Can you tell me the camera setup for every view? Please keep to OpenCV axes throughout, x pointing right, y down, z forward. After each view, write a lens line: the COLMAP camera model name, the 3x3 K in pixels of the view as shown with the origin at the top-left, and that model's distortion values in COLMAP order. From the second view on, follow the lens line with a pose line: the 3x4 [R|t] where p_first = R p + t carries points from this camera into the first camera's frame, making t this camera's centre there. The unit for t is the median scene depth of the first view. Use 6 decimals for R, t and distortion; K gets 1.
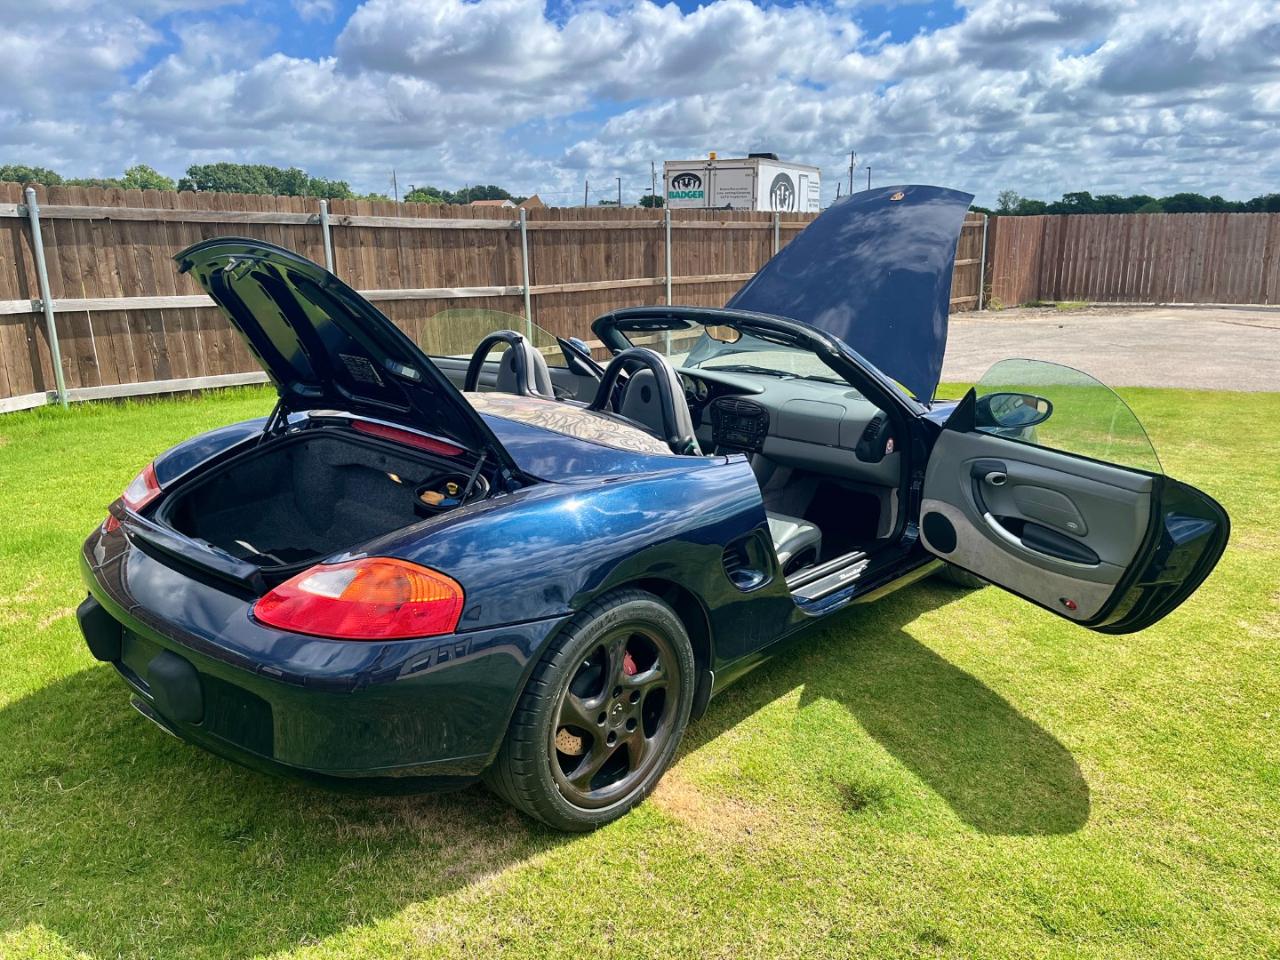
lens RADIAL K [[879.5, 0, 635.3], [0, 879.5, 475.6], [0, 0, 1]] dist [0.023567, -0.000510]
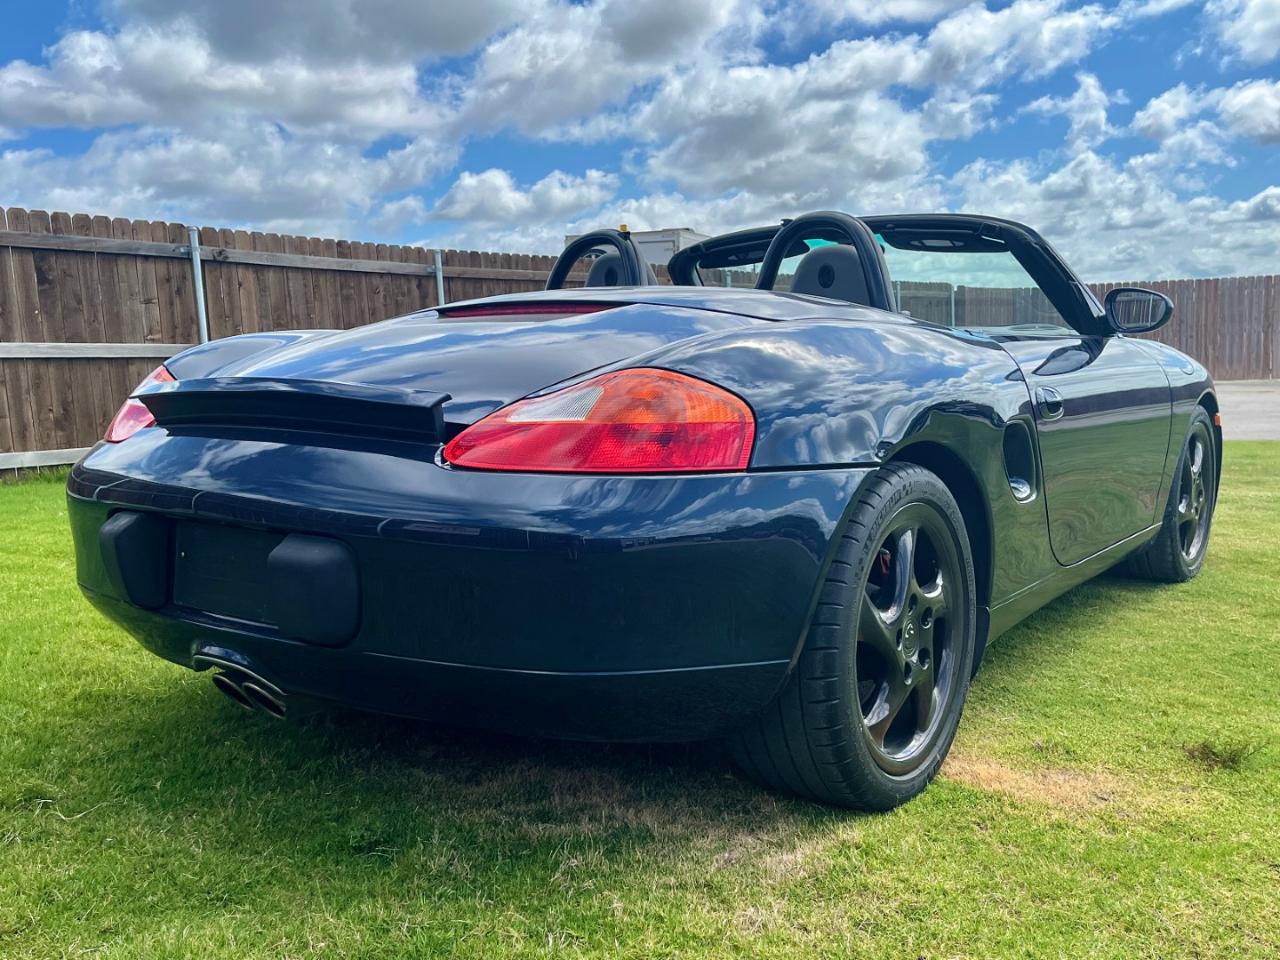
lens RADIAL K [[1092.4, 0, 641.7], [0, 1092.4, 501.5], [0, 0, 1]] dist [0.034226, -0.012028]
pose [[0.993620, -0.039649, 0.105581, -0.081431], [0.051573, 0.992287, -0.112723, 0.063314], [-0.100297, 0.117449, 0.988001, 0.037527]]
